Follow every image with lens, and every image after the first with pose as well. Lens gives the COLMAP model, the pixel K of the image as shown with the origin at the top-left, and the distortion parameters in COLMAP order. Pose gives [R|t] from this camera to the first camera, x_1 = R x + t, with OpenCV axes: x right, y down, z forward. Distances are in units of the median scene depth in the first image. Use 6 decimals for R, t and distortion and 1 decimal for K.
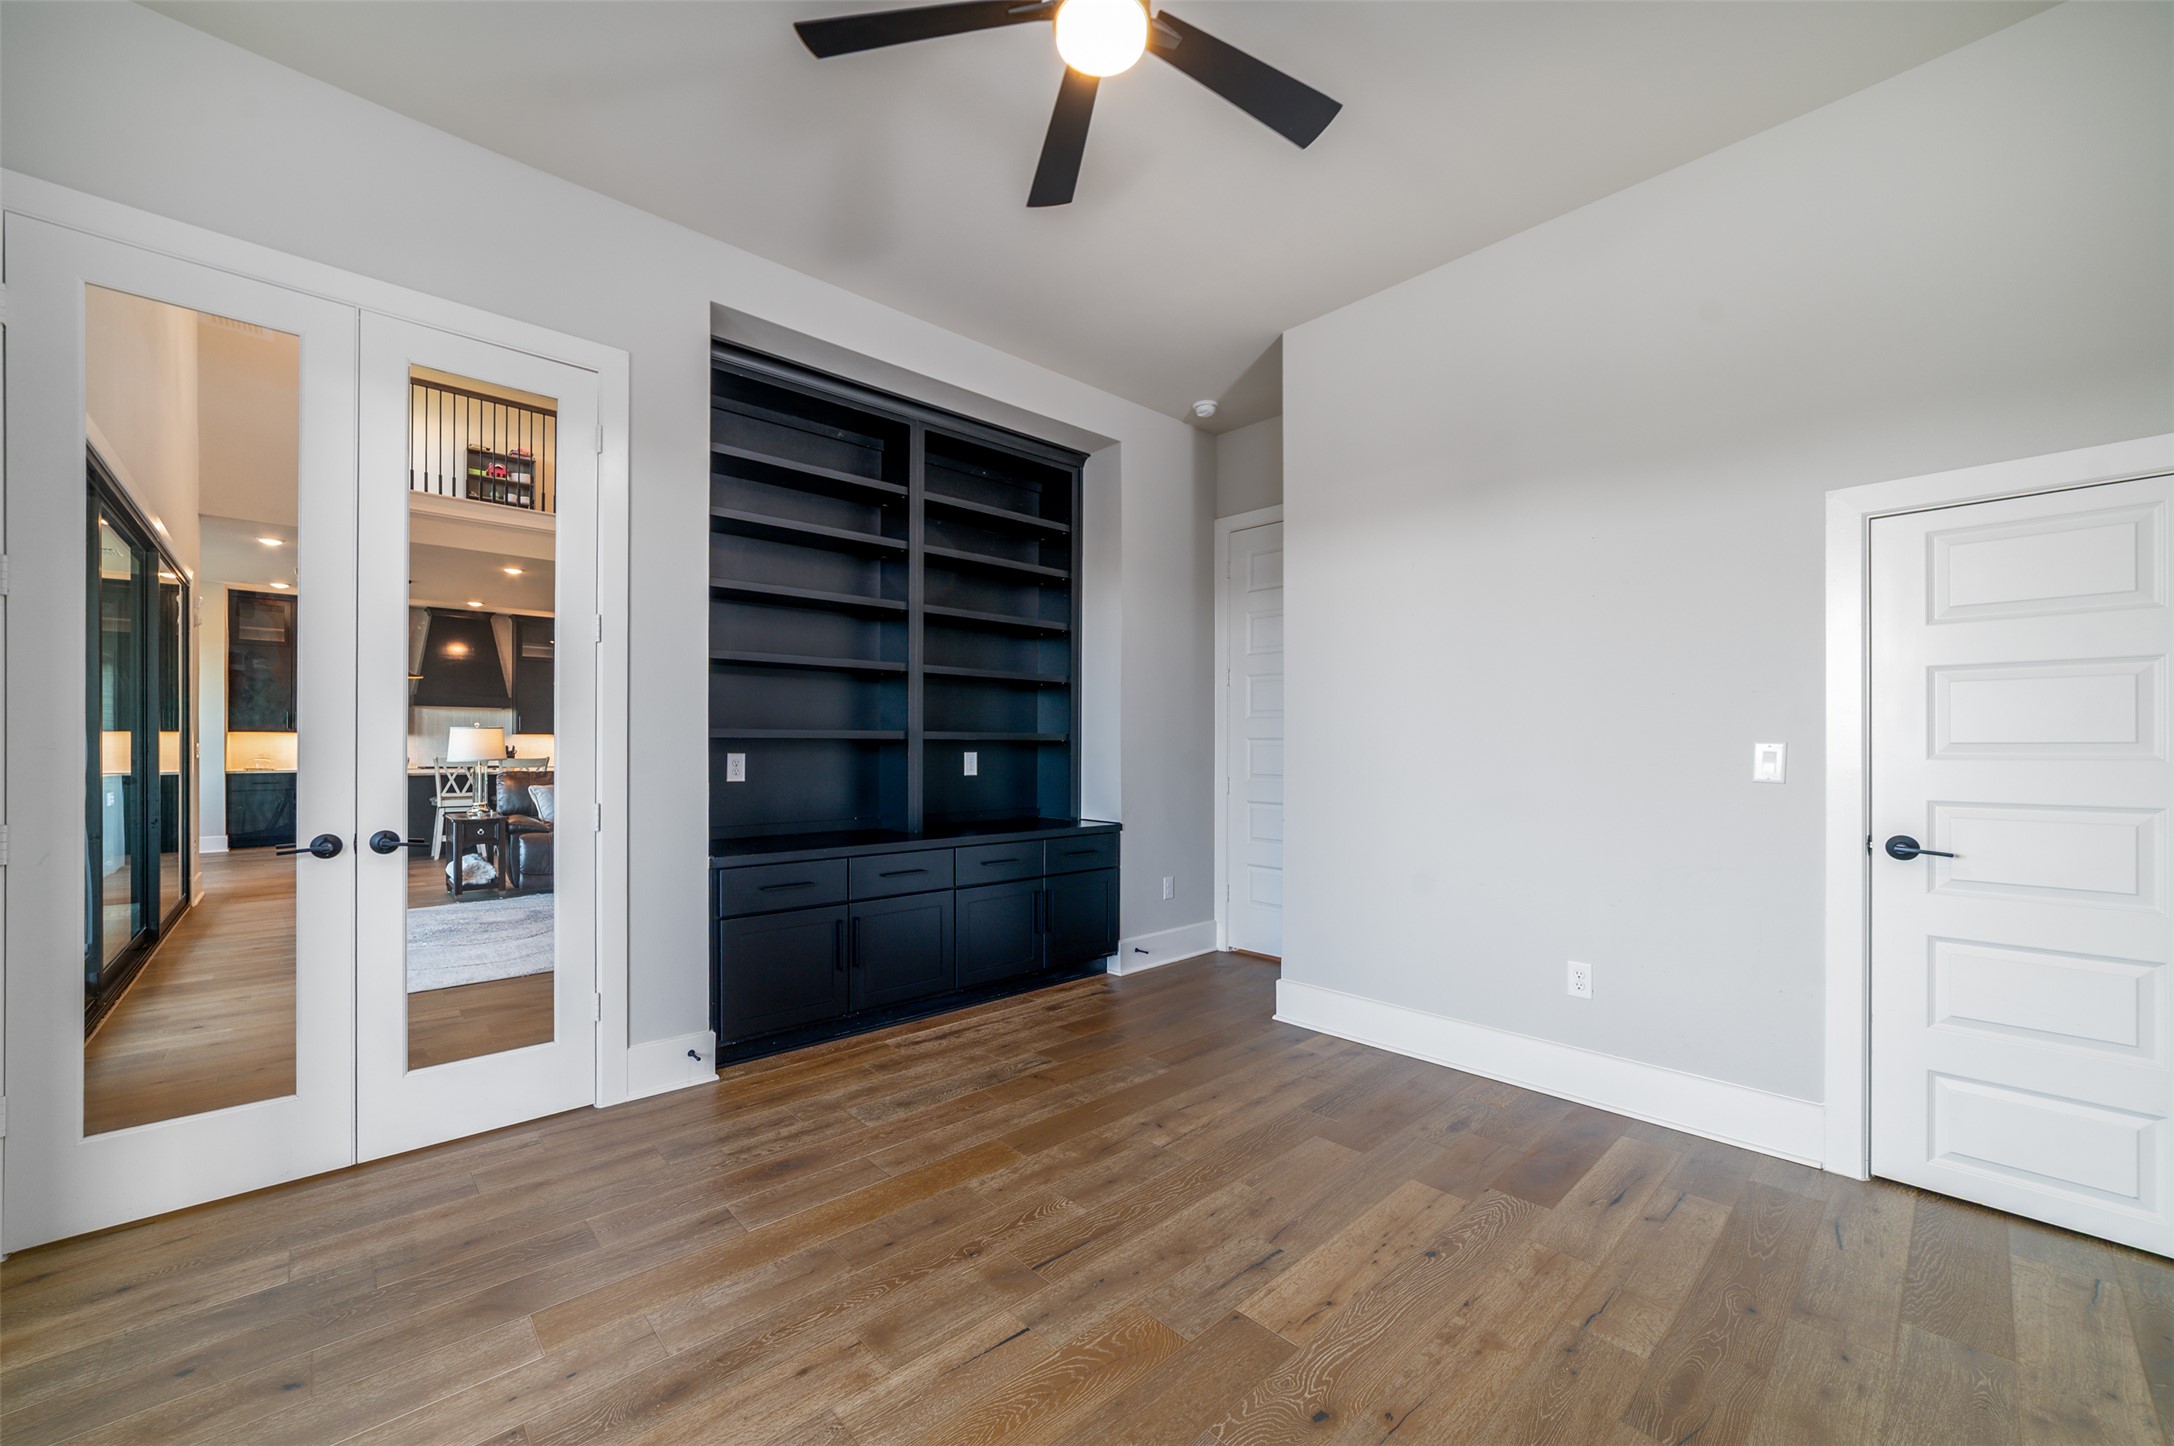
lens RADIAL K [[843.6, 0, 1087.0], [0, 843.6, 723.0], [0, 0, 1]] dist [0.000674, 0.000046]
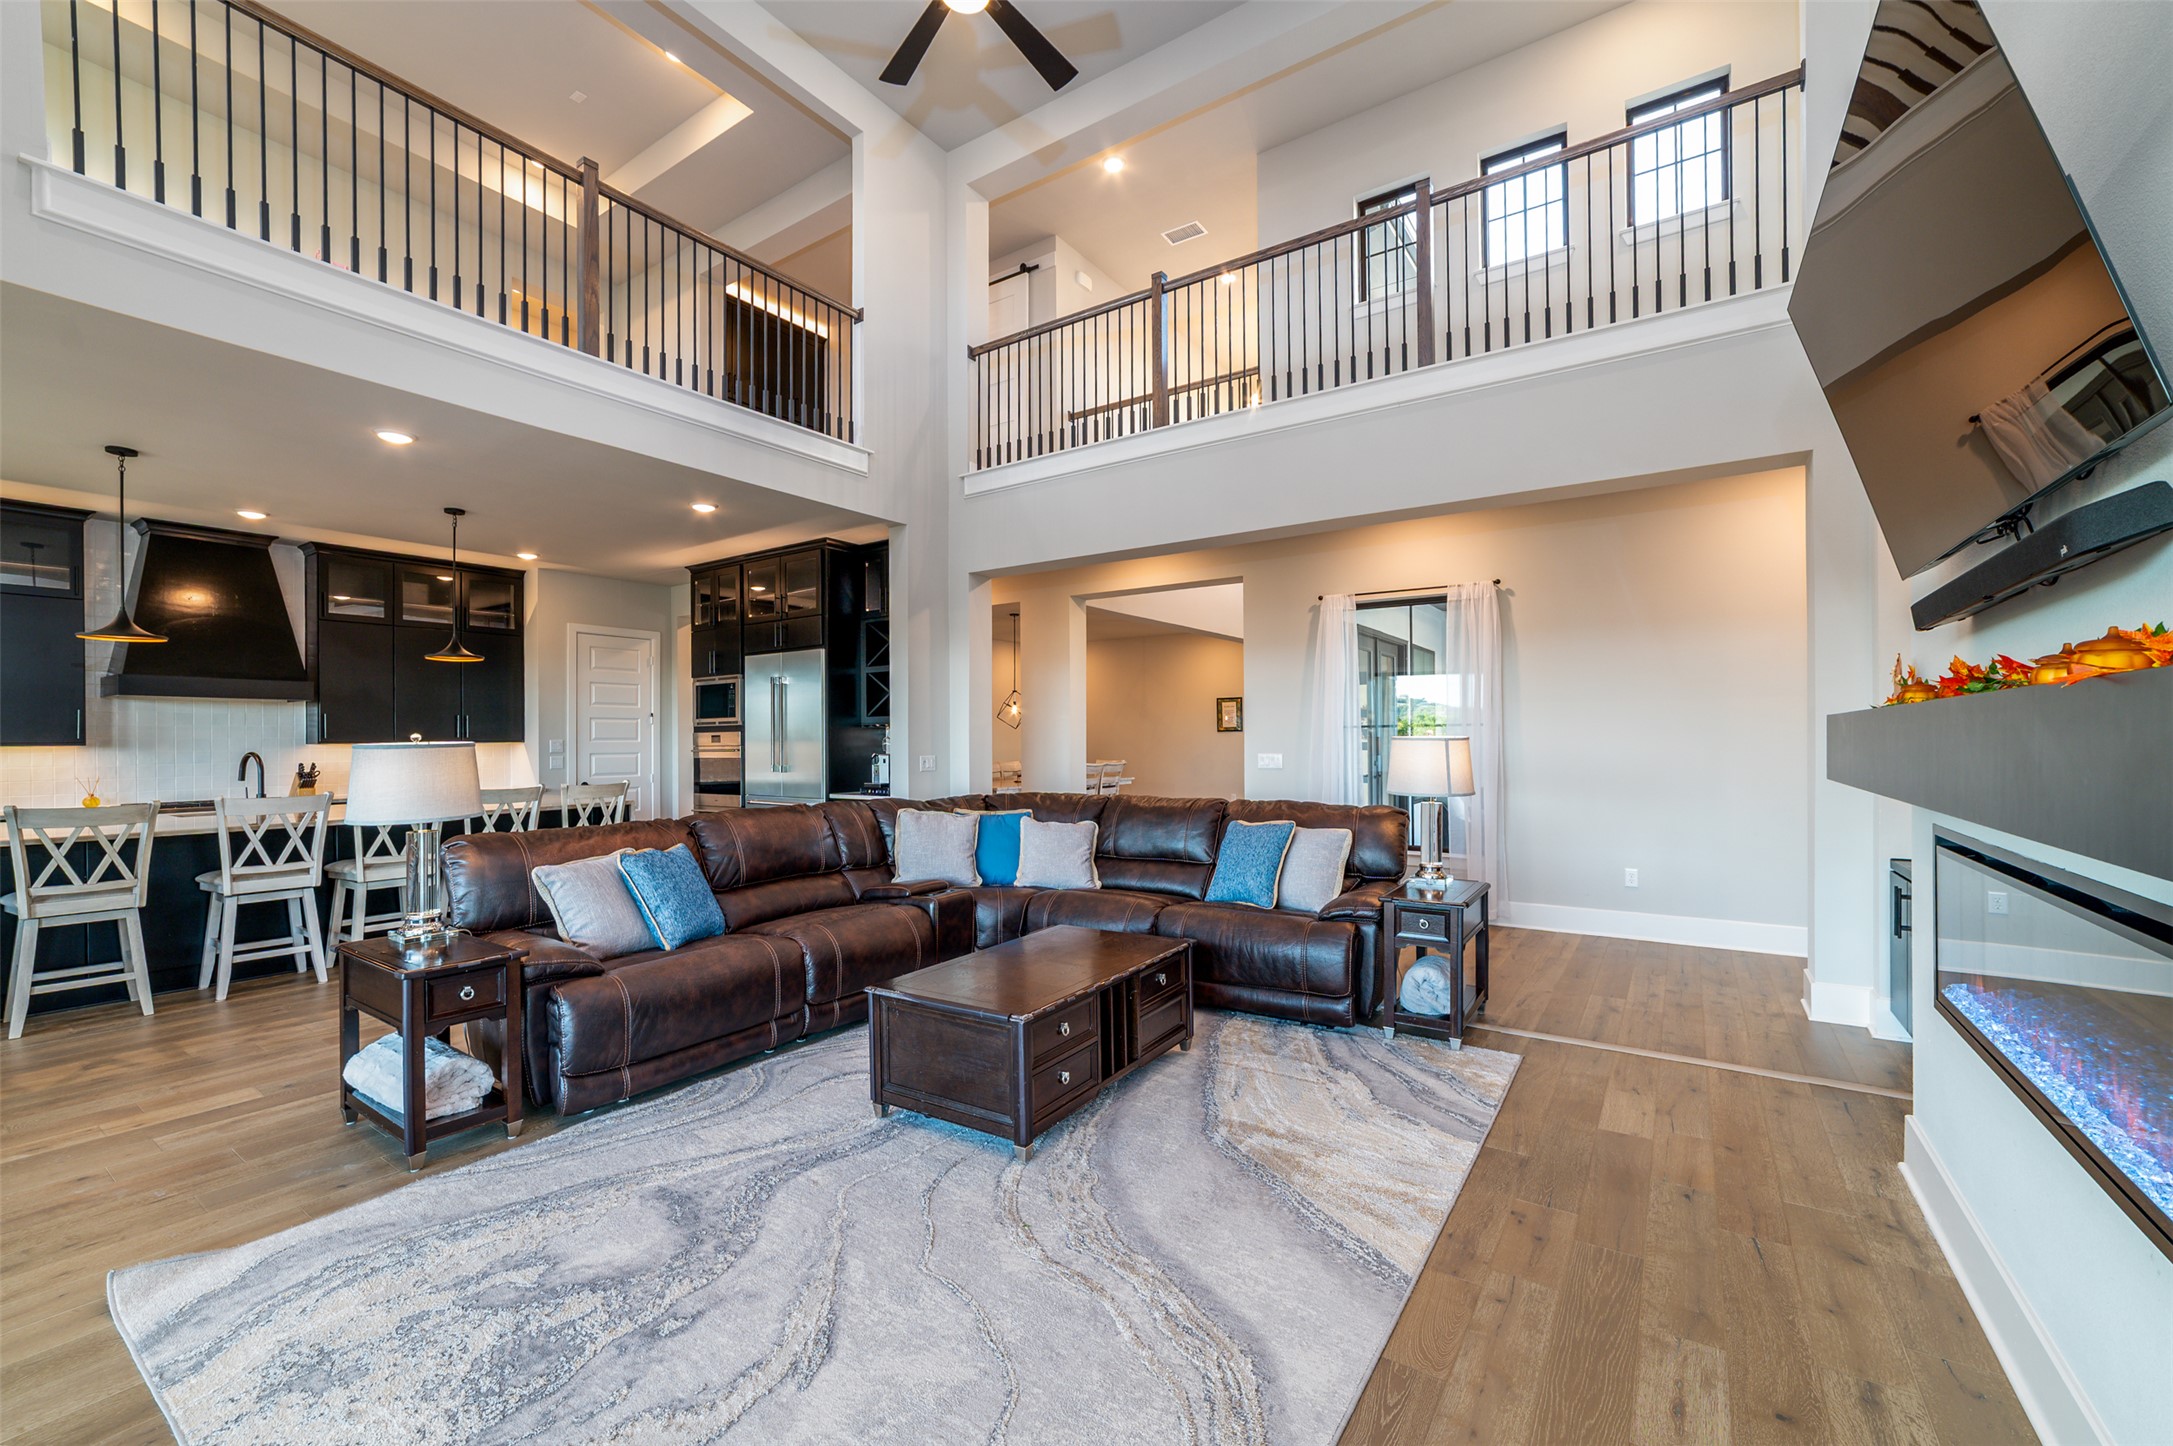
lens RADIAL K [[876.0, 0, 1086.5], [0, 876.0, 723.0], [0, 0, 1]] dist [-0.001157, -0.000171]
pose [[0.974540, -0.000779, 0.224214, -0.382165], [0.000400, 0.999998, 0.001733, -0.003904], [-0.224215, -0.001599, 0.974538, 0.374497]]
